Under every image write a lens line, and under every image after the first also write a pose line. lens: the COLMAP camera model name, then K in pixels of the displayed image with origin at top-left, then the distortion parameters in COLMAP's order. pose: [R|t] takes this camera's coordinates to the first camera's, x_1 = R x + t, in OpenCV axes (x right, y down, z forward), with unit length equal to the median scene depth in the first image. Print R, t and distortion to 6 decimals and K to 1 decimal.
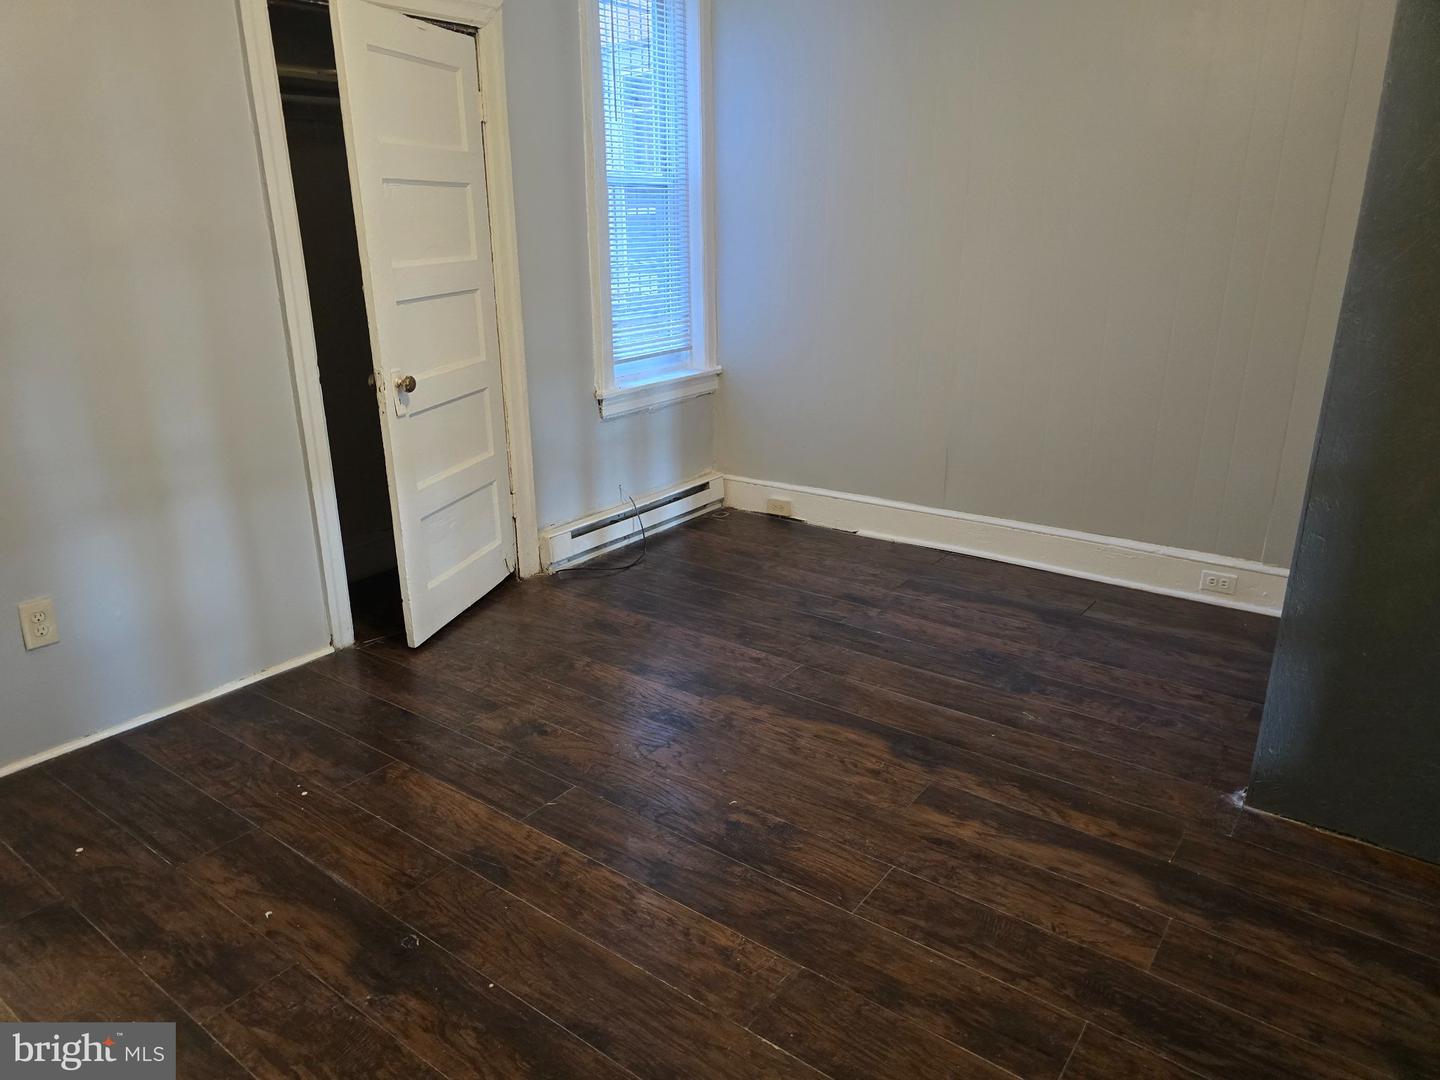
lens RADIAL K [[965.3, 0, 706.1], [0, 965.3, 555.1], [0, 0, 1]] dist [0.074839, -0.089171]
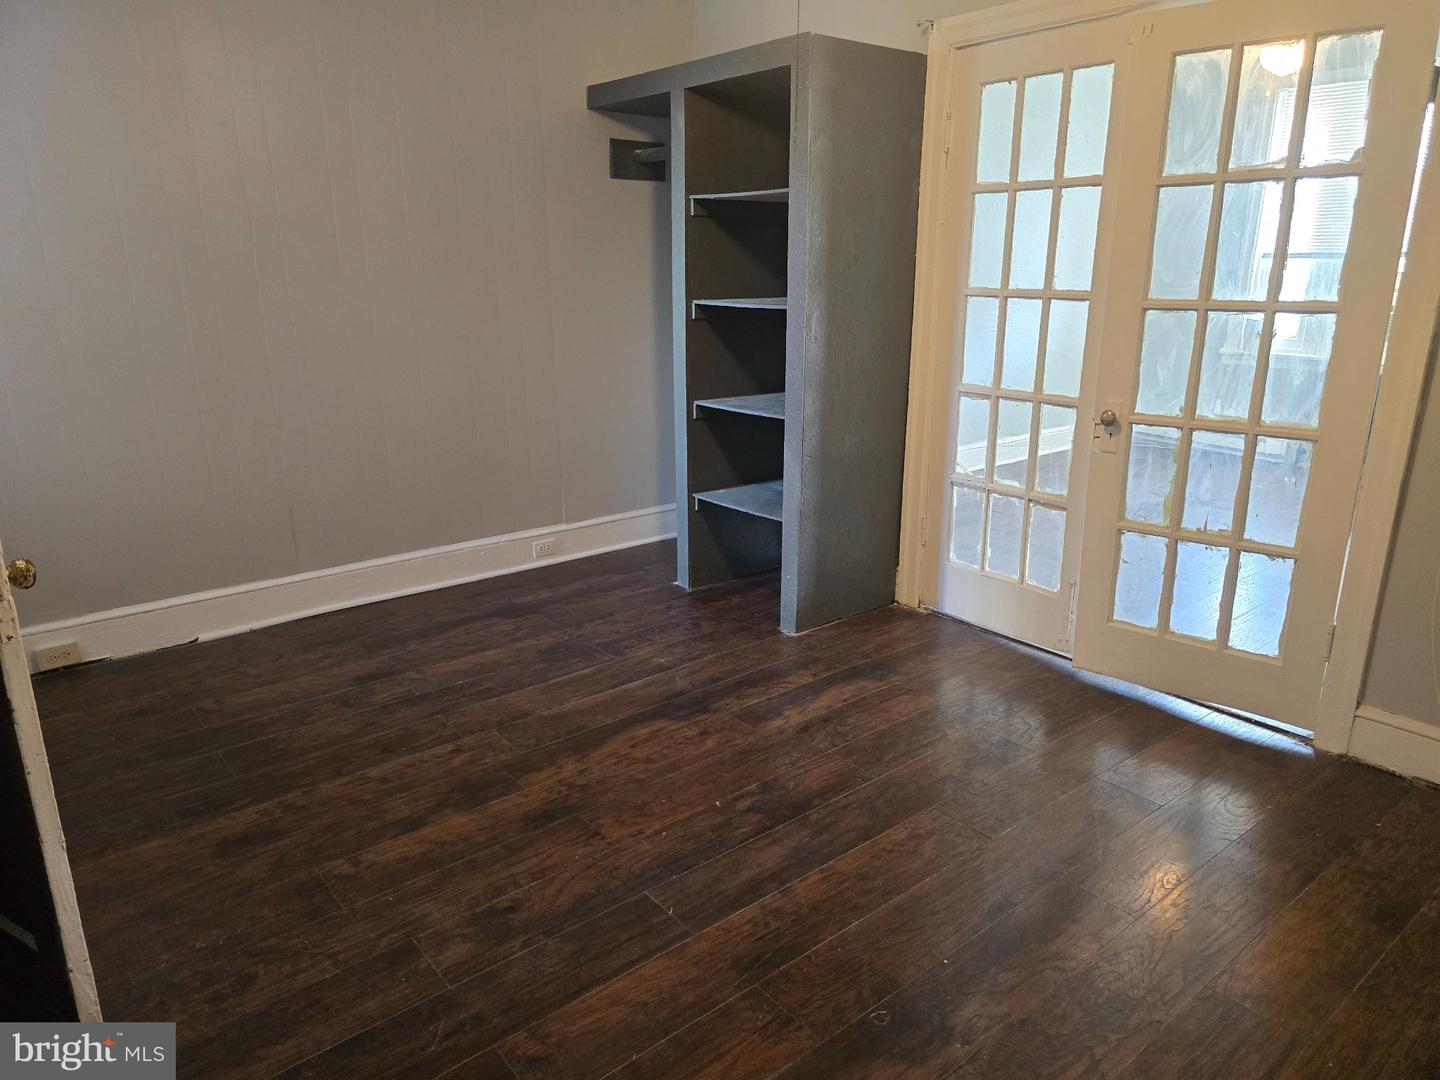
lens RADIAL K [[973.8, 0, 722.9], [0, 973.8, 559.2], [0, 0, 1]] dist [0.059073, -0.061510]
pose [[0.216313, -0.281240, 0.934940, -0.689343], [0.311157, 0.927536, 0.207022, -0.165921], [-0.925414, 0.246131, 0.288148, 0.469558]]
